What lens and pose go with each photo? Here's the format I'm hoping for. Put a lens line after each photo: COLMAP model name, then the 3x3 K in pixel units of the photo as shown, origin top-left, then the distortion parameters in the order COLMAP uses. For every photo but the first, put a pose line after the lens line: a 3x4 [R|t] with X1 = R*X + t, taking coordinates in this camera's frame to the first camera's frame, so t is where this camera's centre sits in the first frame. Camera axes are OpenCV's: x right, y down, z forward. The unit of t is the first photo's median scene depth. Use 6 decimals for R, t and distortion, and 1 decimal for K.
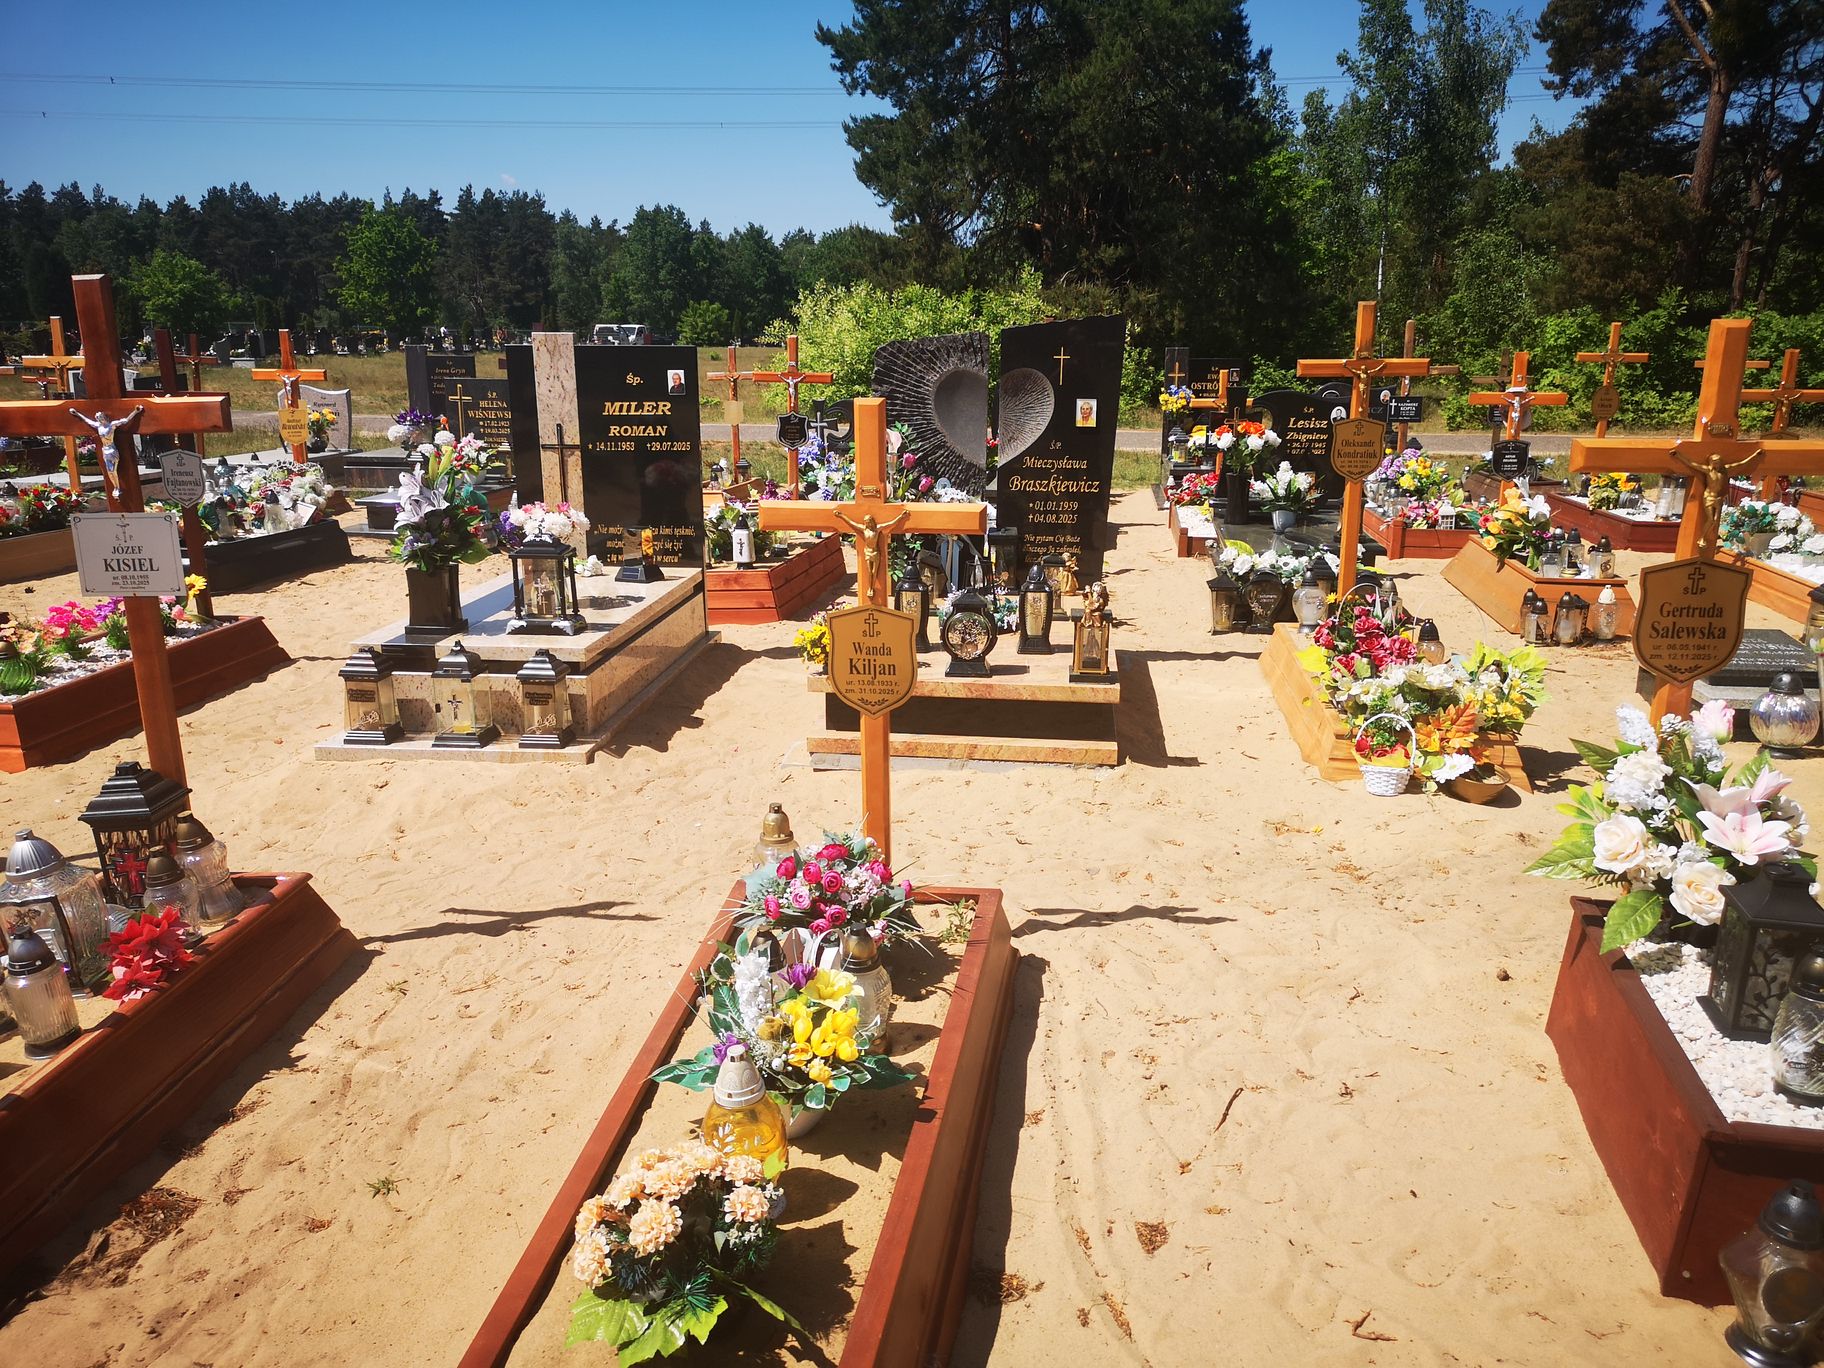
lens RADIAL K [[1399.6, 0, 912.7], [0, 1399.6, 687.0], [0, 0, 1]] dist [0.062629, -0.071323]
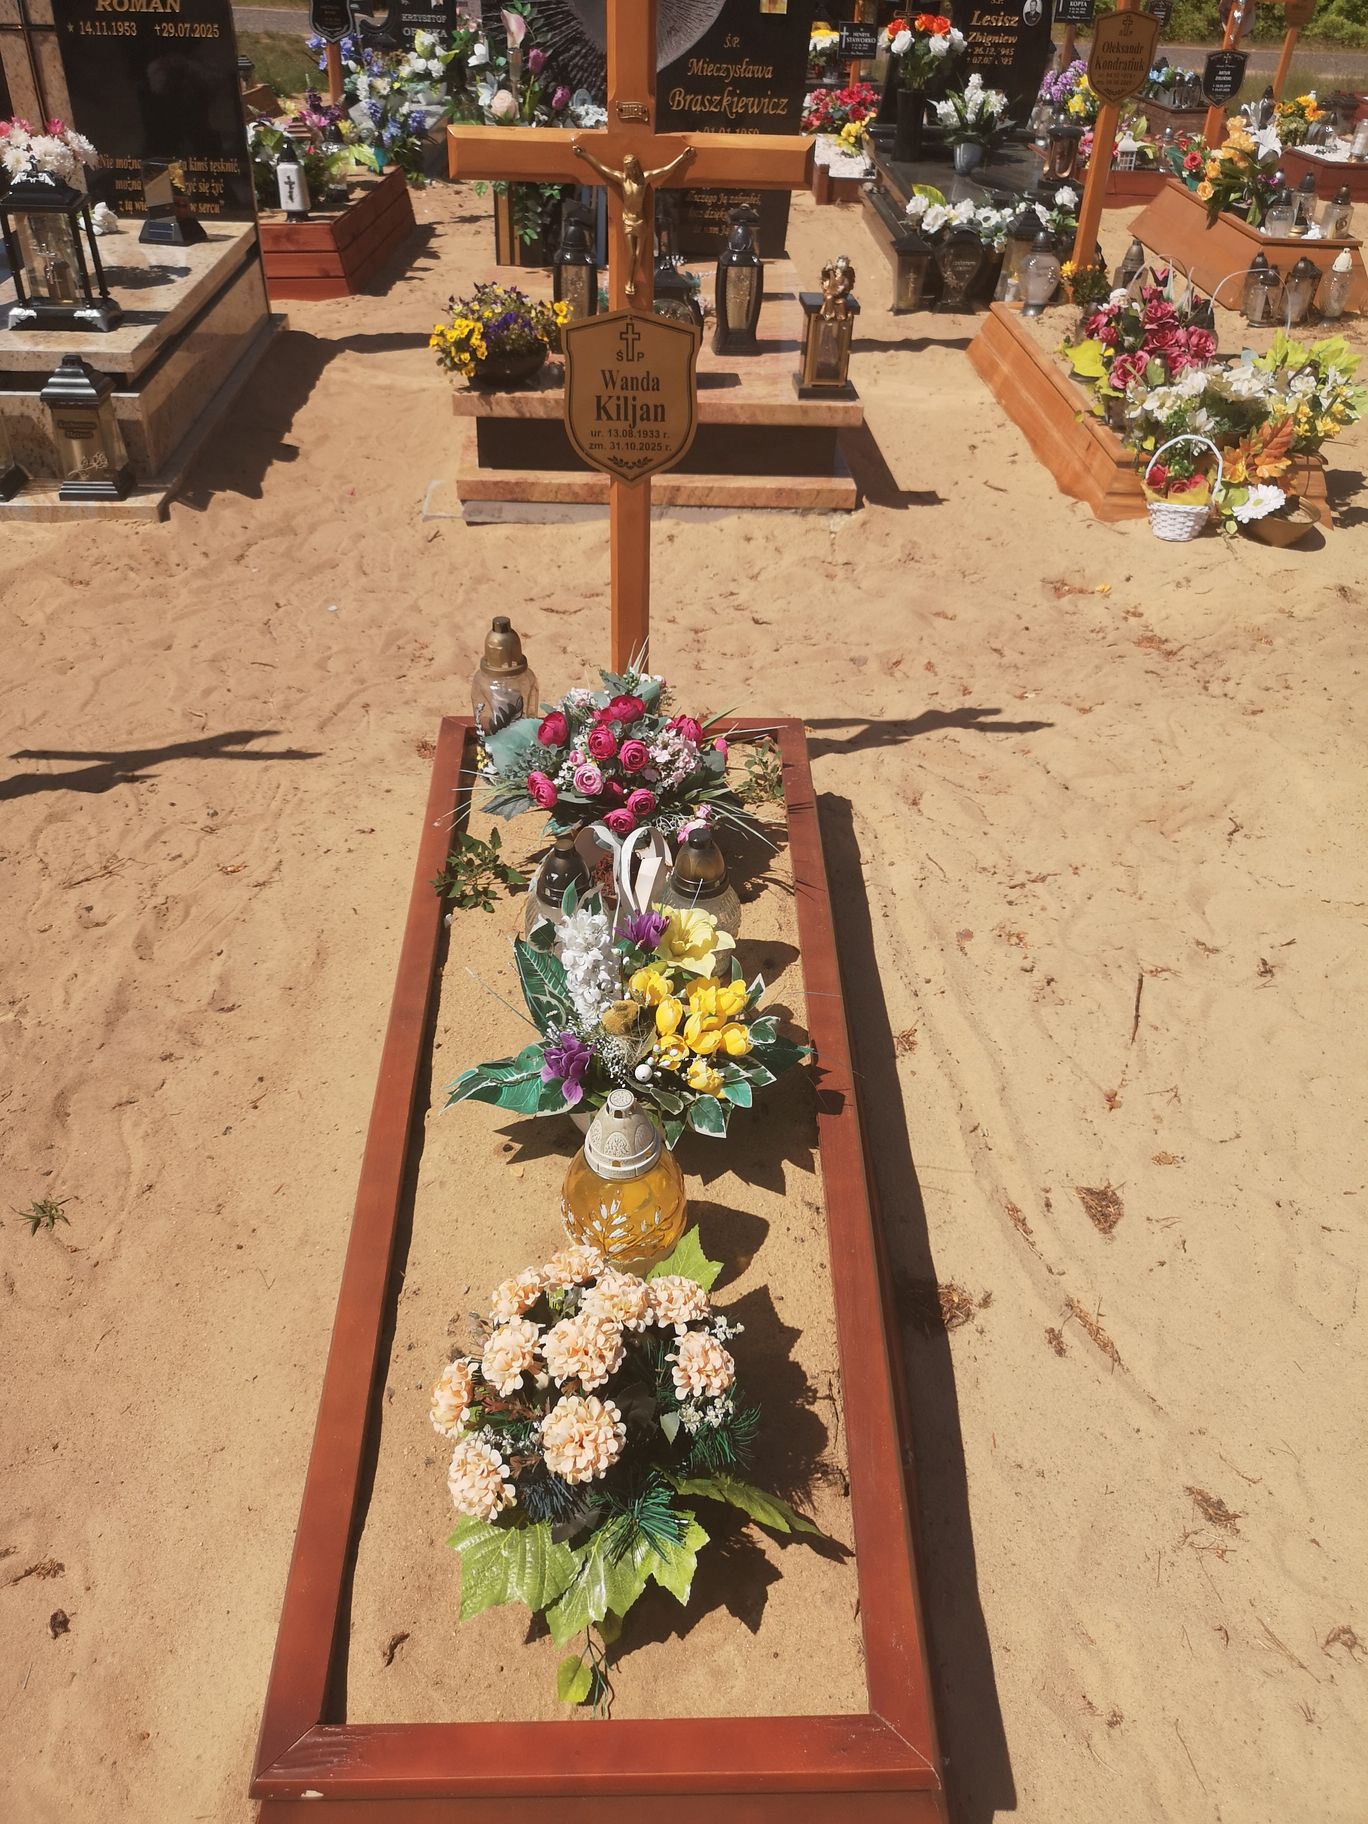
lens RADIAL K [[1410.0, 0, 684.0], [0, 1410.0, 912.0], [0, 0, 1]] dist [0.049965, -0.050911]
pose [[0.987020, -0.066466, 0.146200, -0.080862], [0.008346, 0.930339, 0.366607, -0.026324], [-0.160383, -0.360628, 0.918817, 0.185638]]
